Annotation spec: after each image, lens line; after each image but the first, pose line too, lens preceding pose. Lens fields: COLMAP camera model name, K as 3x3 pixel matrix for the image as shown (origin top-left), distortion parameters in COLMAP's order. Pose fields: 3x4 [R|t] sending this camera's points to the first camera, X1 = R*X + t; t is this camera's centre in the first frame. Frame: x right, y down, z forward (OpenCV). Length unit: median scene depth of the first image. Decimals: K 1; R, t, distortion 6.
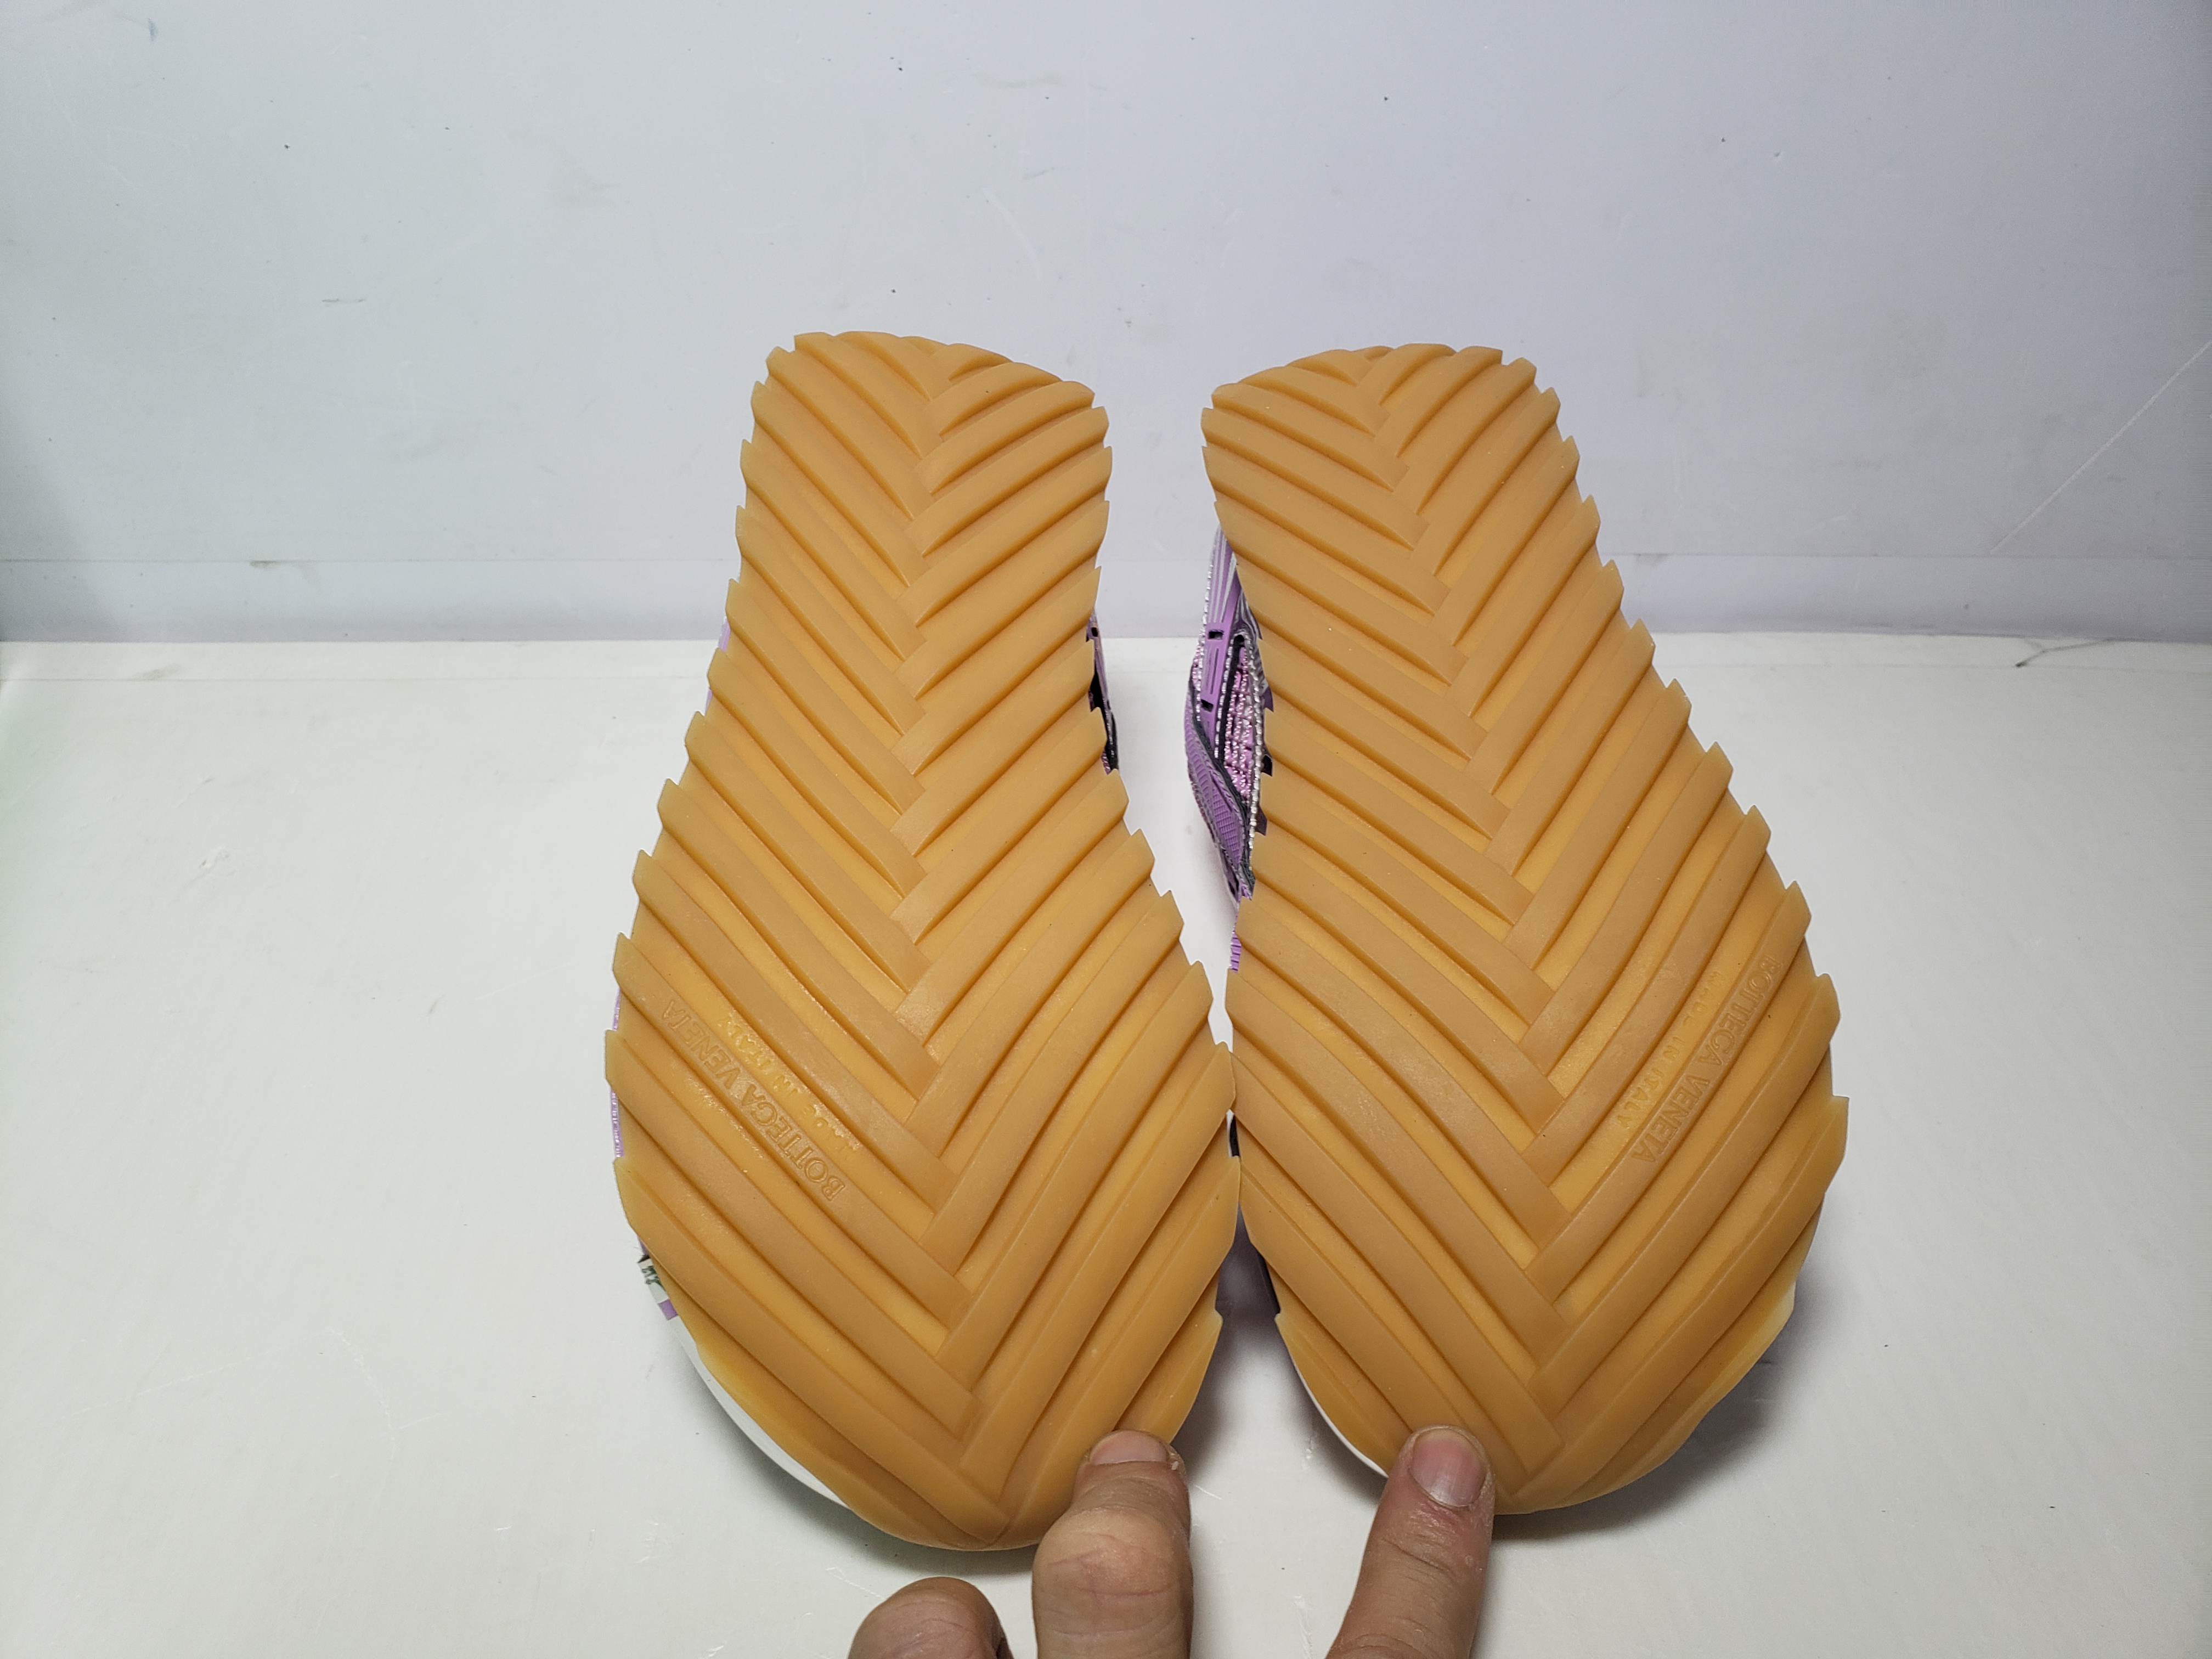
lens RADIAL K [[1798.2, 0, 1084.2], [0, 1798.2, 837.3], [0, 0, 1]] dist [-0.042898, 0.063489]
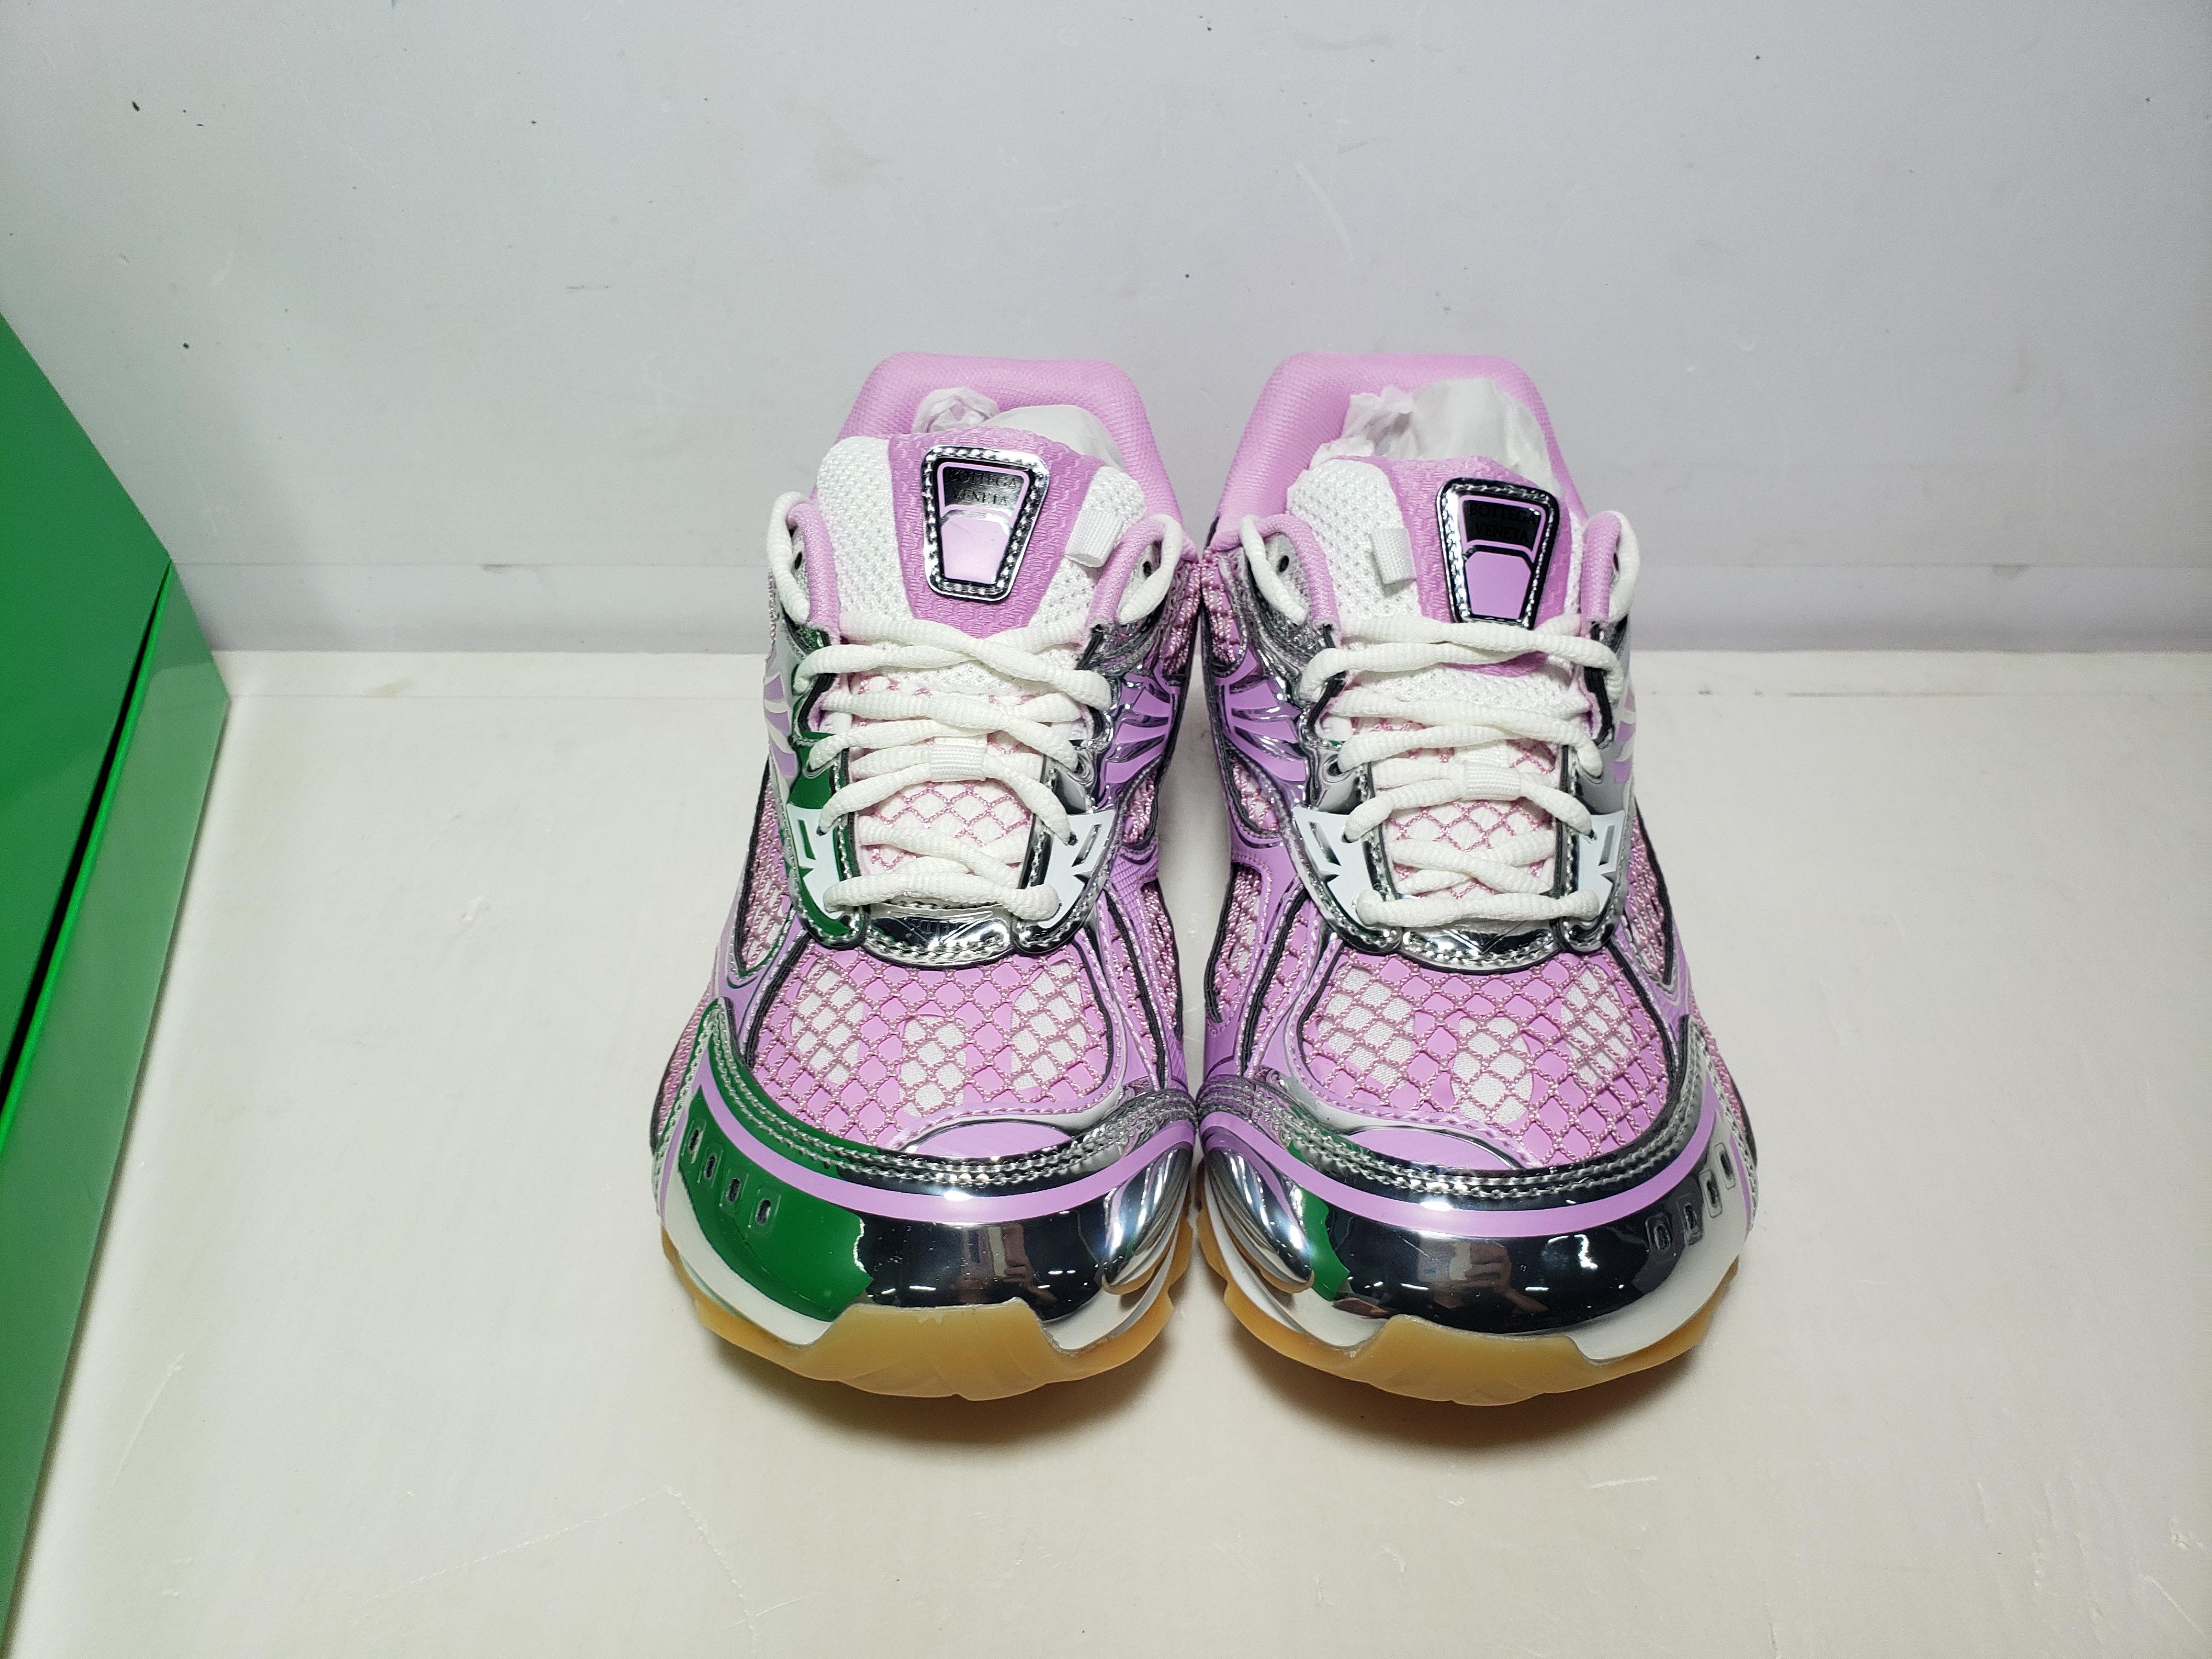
lens RADIAL K [[1798.2, 0, 1063.4], [0, 1798.2, 829.1], [0, 0, 1]] dist [-0.042898, 0.063489]
pose [[0.998357, 0.015238, -0.055236, -0.111598], [-0.012139, 0.998356, 0.056023, -0.074021], [0.055999, -0.055260, 0.996900, 0.077687]]
